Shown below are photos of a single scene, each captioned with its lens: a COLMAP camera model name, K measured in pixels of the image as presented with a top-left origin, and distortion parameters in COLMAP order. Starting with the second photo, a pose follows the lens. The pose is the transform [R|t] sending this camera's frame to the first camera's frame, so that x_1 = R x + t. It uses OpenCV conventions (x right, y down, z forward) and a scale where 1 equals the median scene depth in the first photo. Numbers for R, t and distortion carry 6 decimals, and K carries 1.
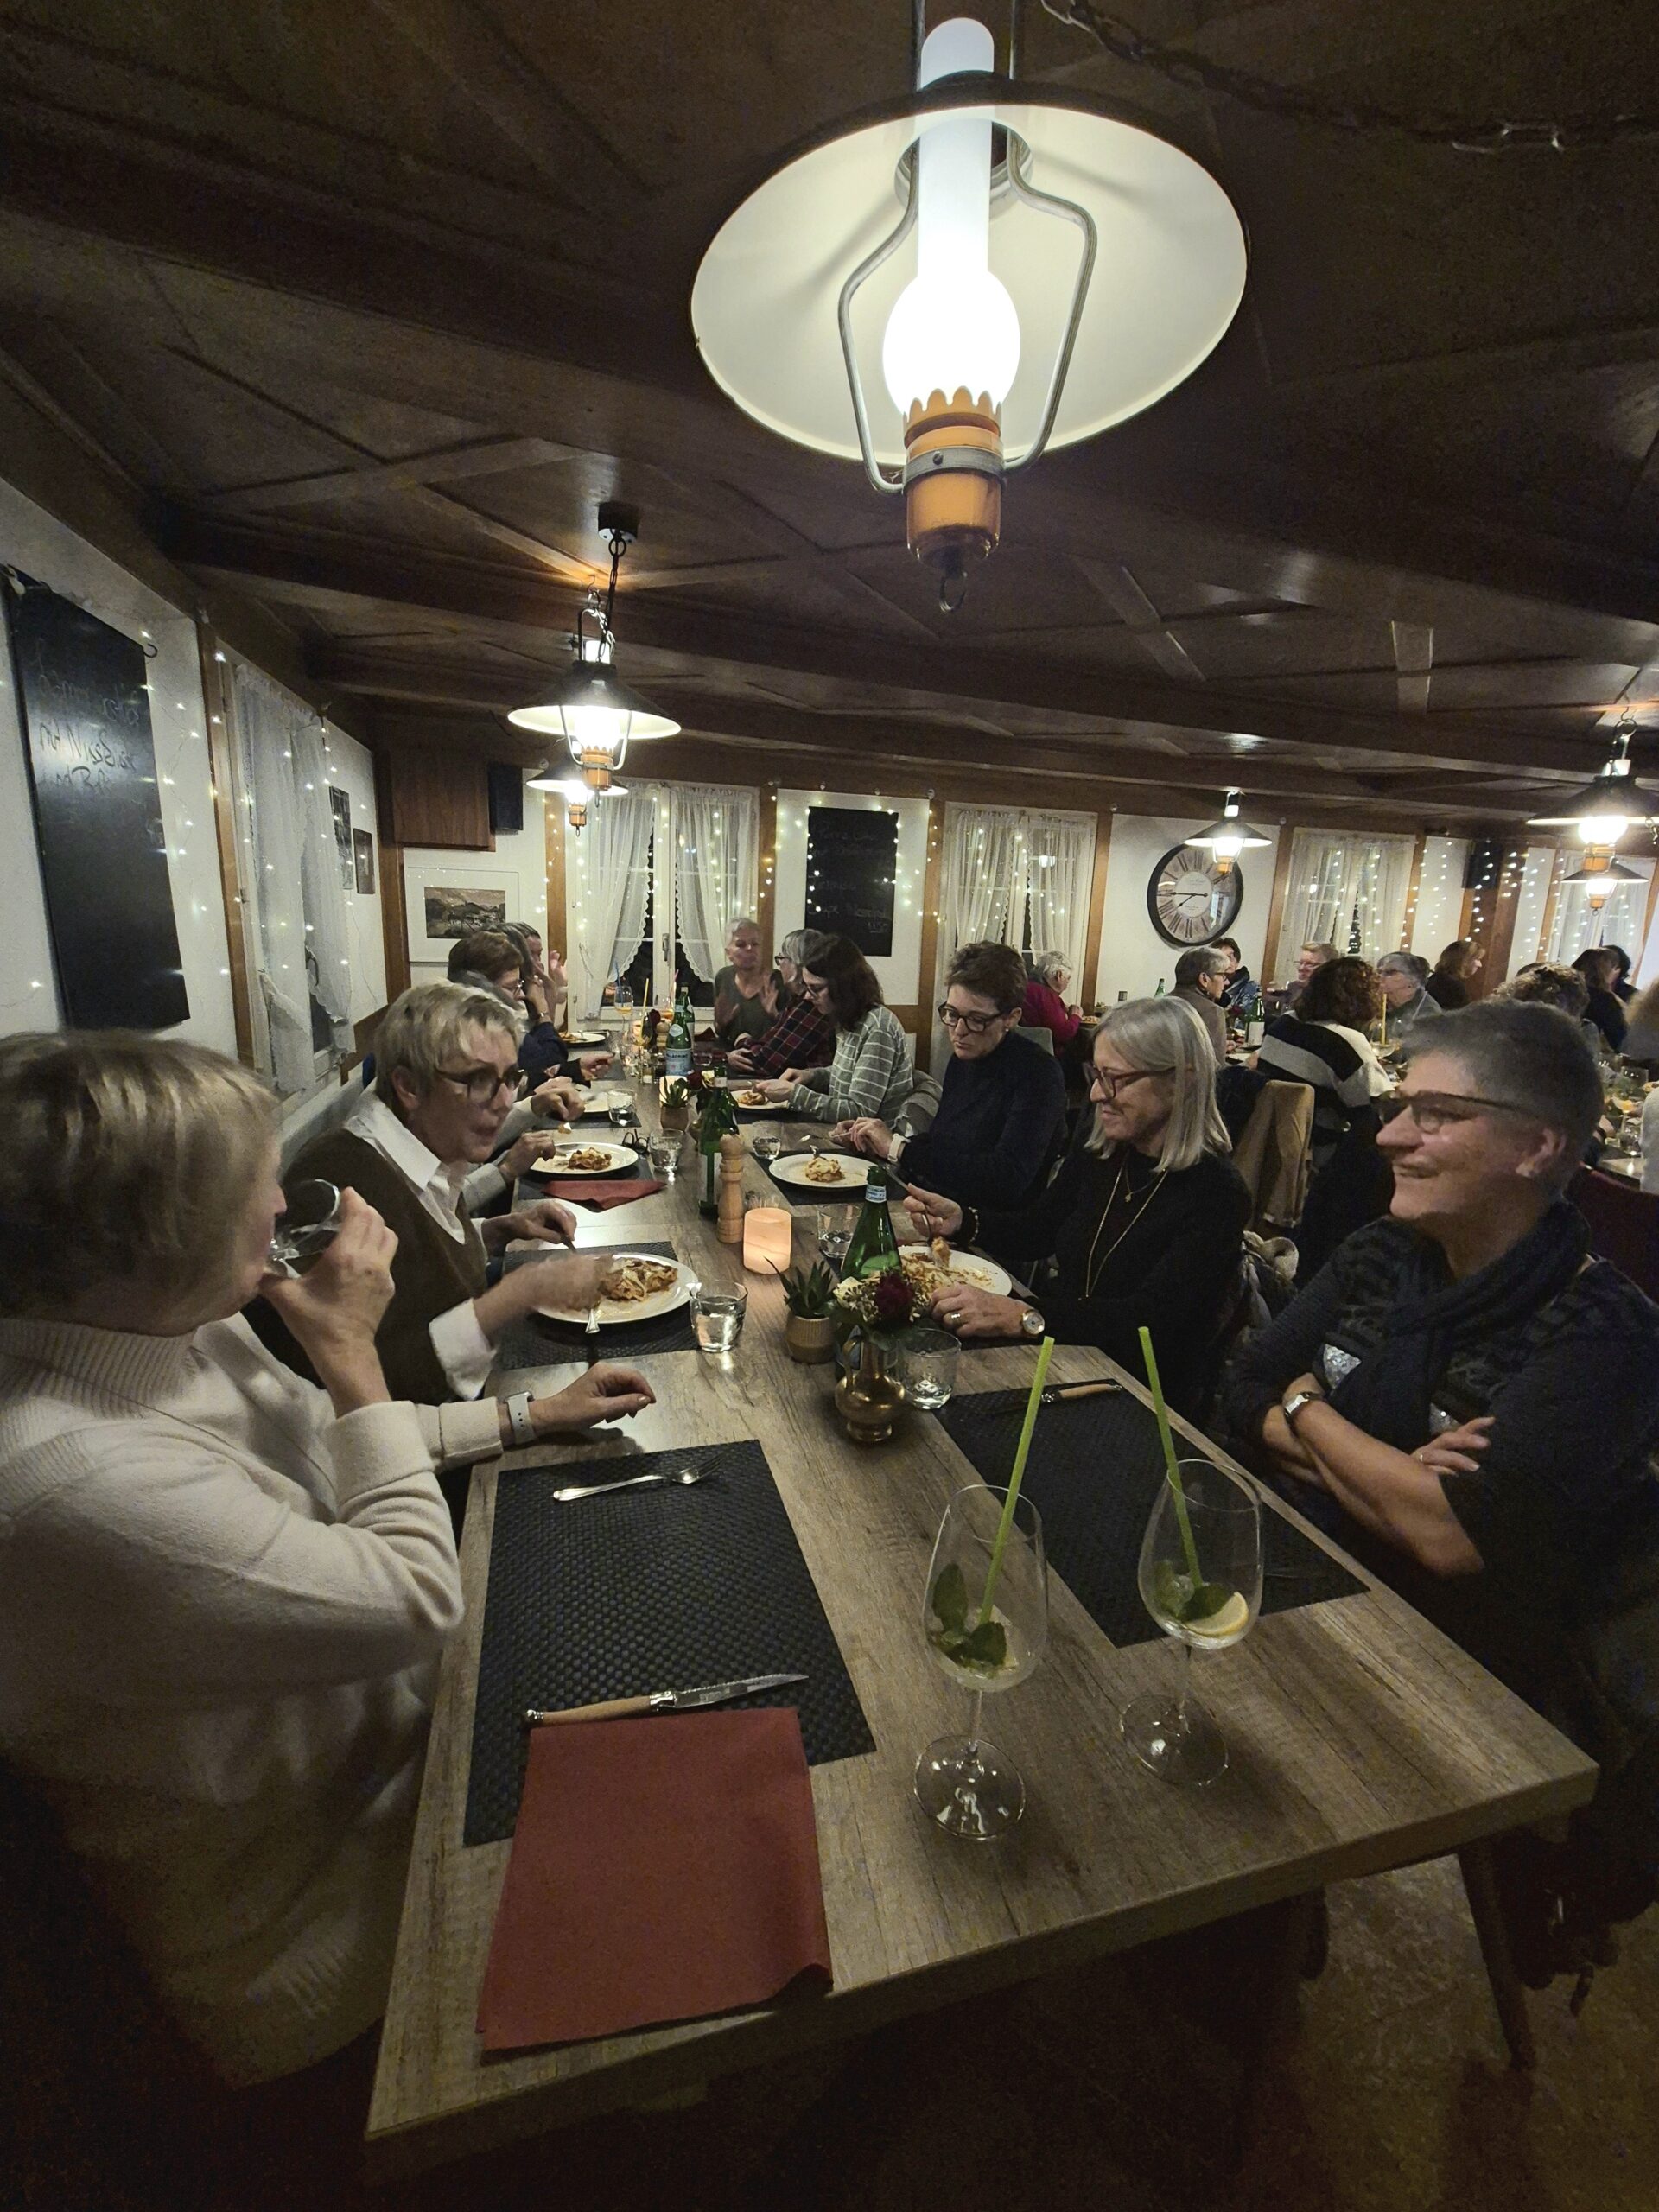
lens RADIAL K [[903.2, 0, 829.5], [0, 903.2, 1106.0], [0, 0, 1]] dist [0.012178, 0.000008]
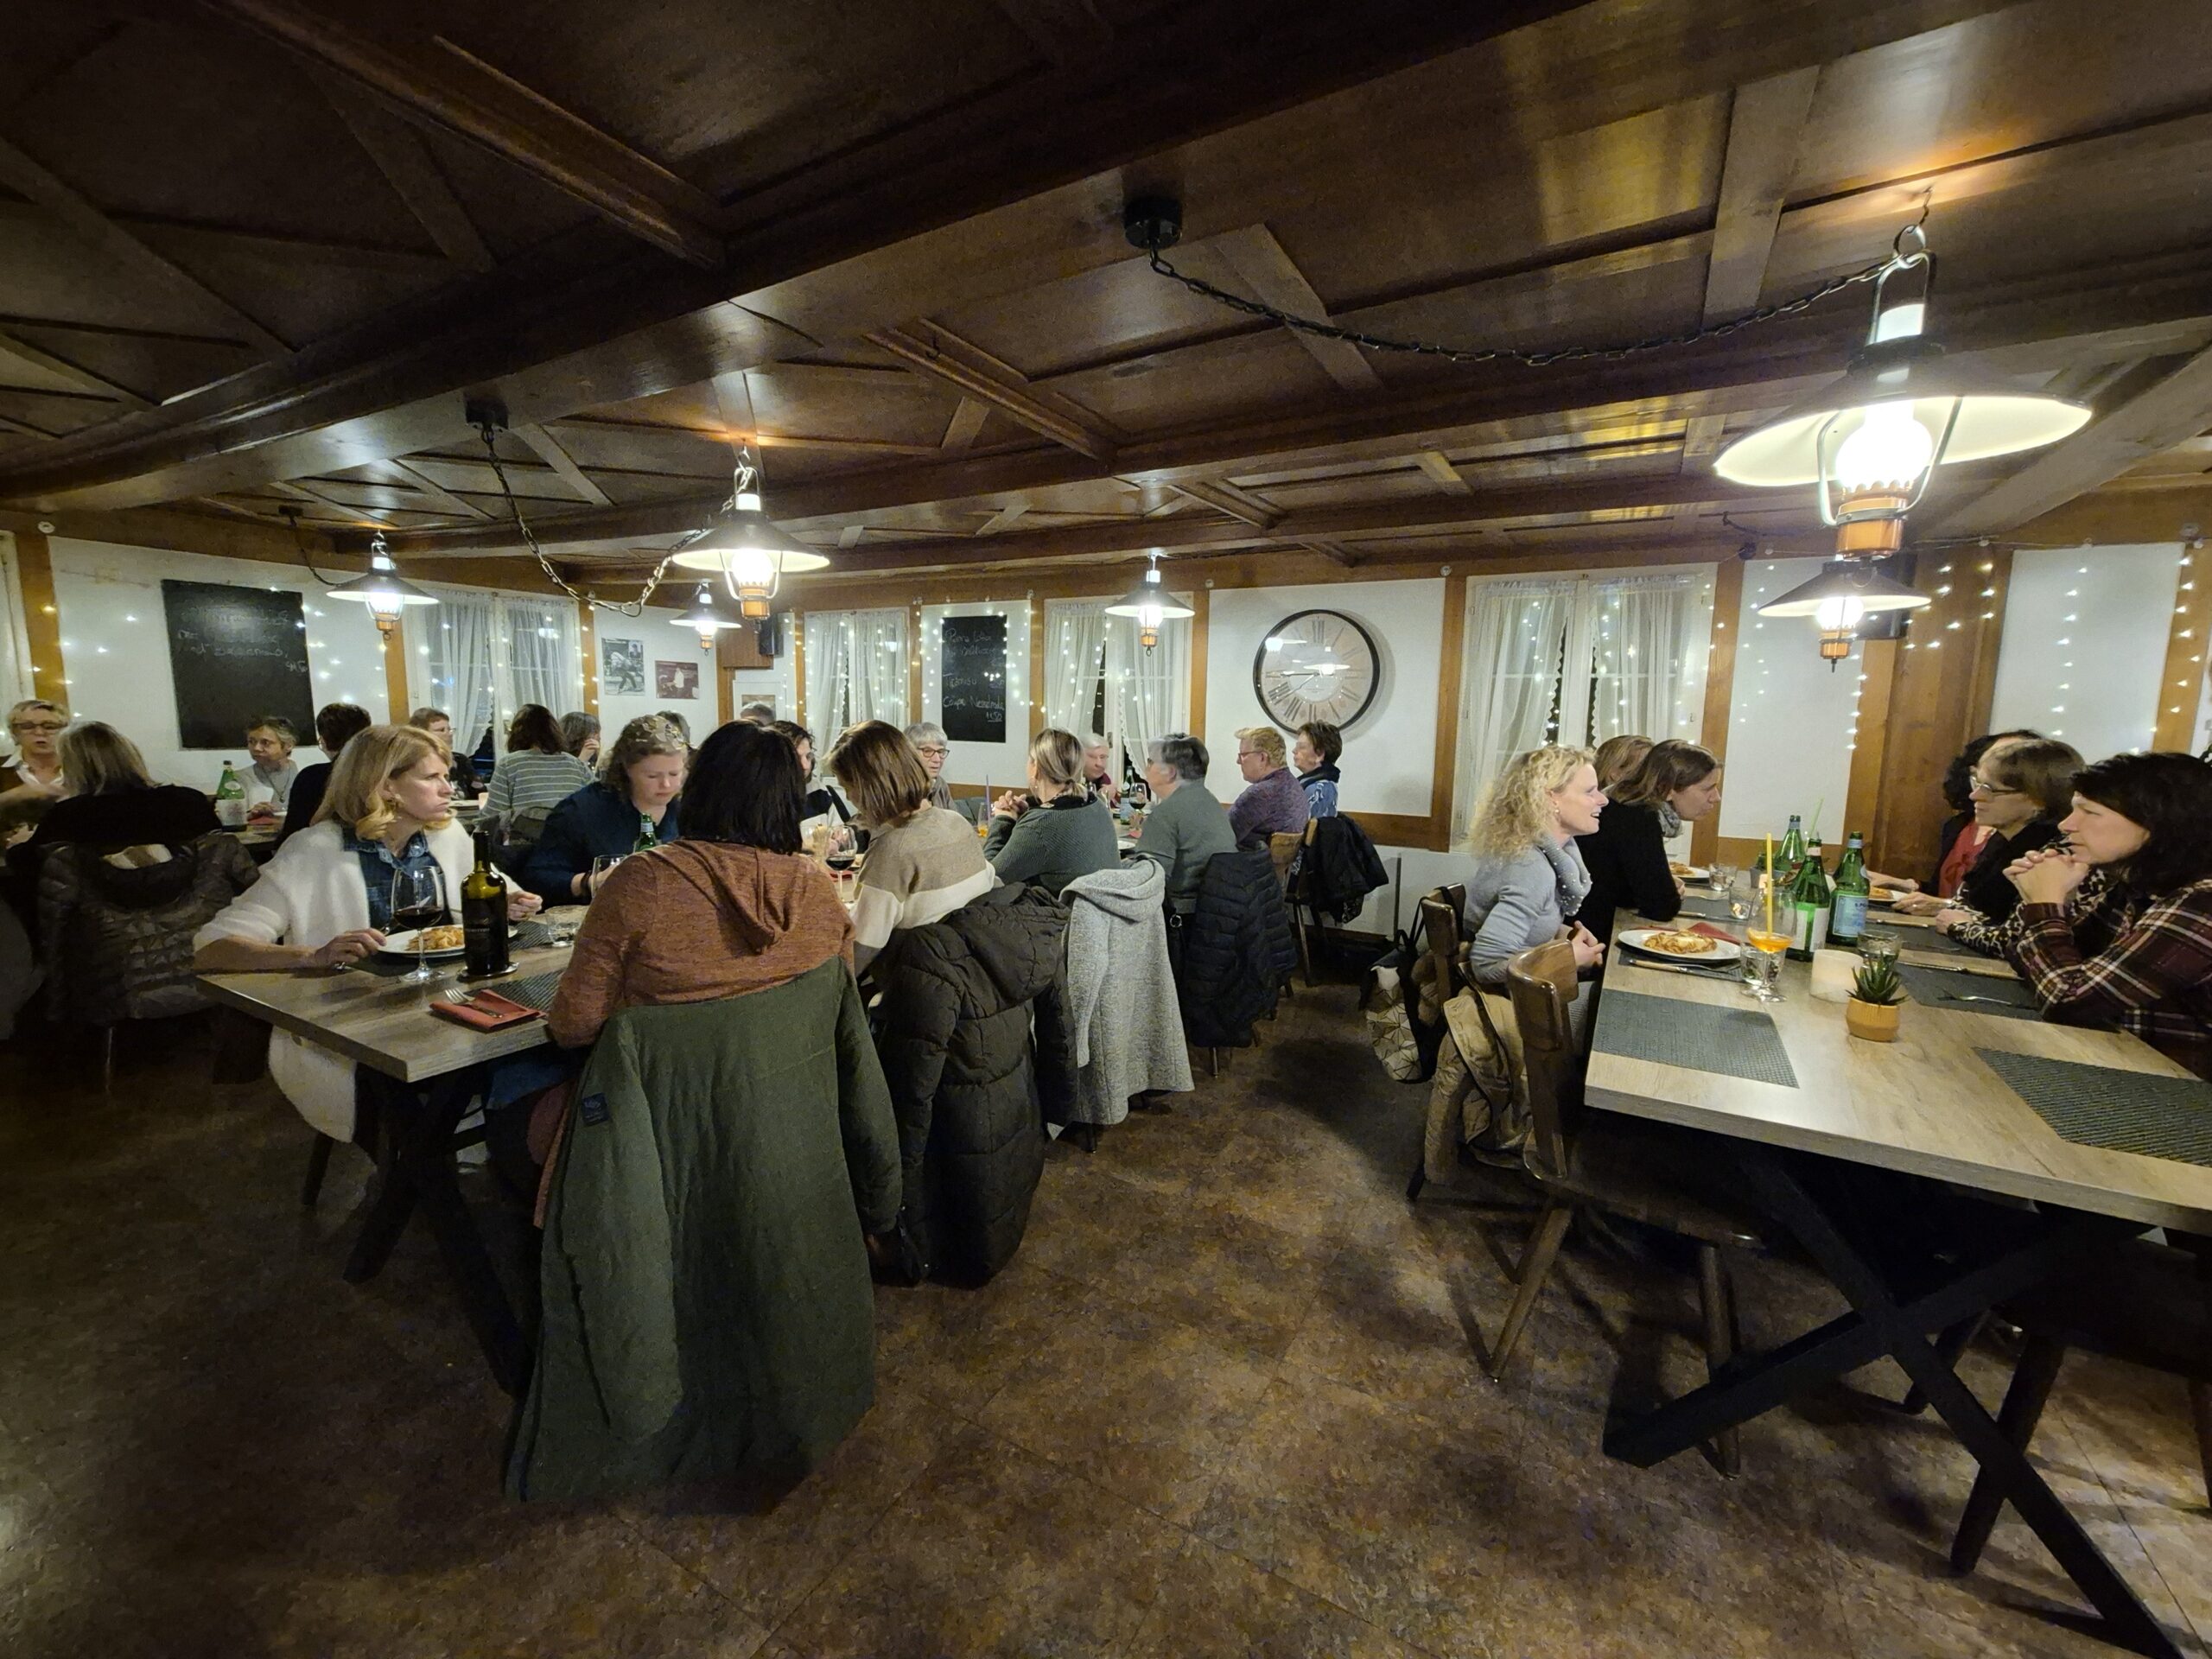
lens RADIAL K [[900.8, 0, 1131.2], [0, 900.8, 819.1], [0, 0, 1]] dist [-0.001618, 0.005126]
pose [[0.685026, 0.063591, -0.725738, 1.026538], [-0.151391, 0.986862, -0.056427, -0.040033], [0.712615, 0.148524, 0.685653, 0.405040]]
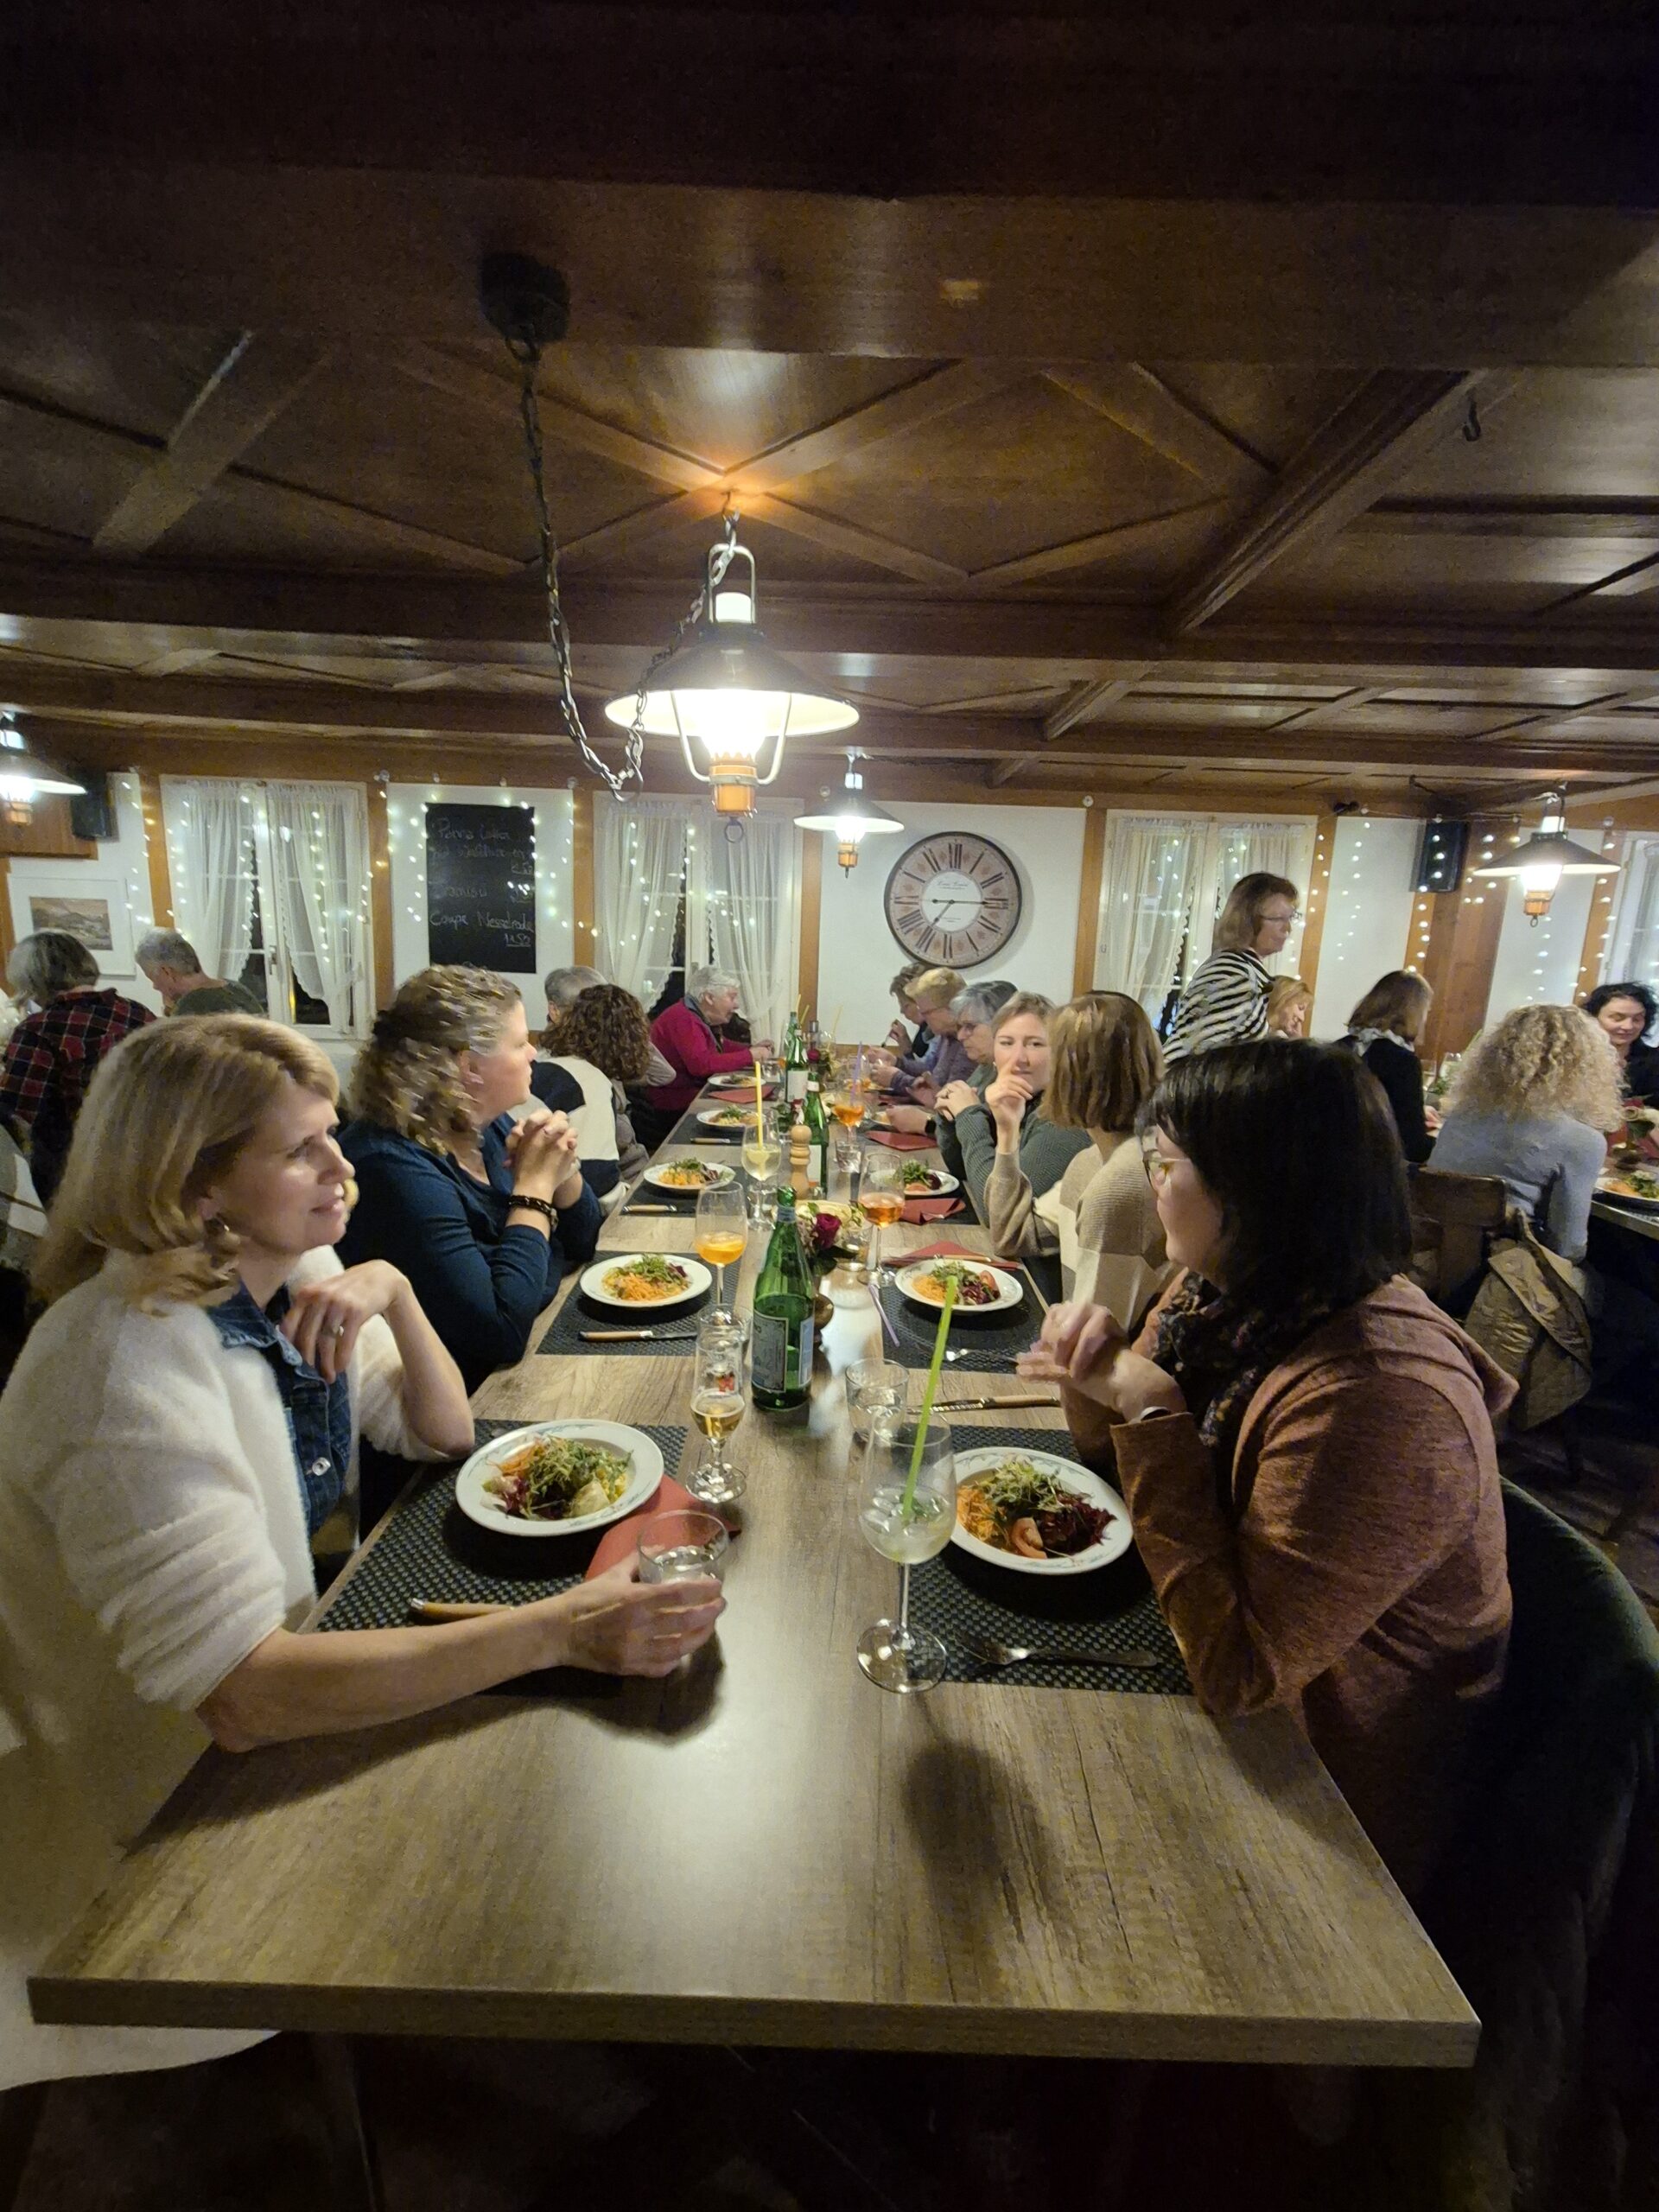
lens RADIAL K [[885.5, 0, 829.5], [0, 885.5, 1106.0], [0, 0, 1]] dist [0.001510, 0.000121]
pose [[0.953214, 0.057043, -0.296866, 0.622785], [-0.066019, 0.997612, -0.020289, -0.046577], [0.295000, 0.038938, 0.954704, 0.309500]]
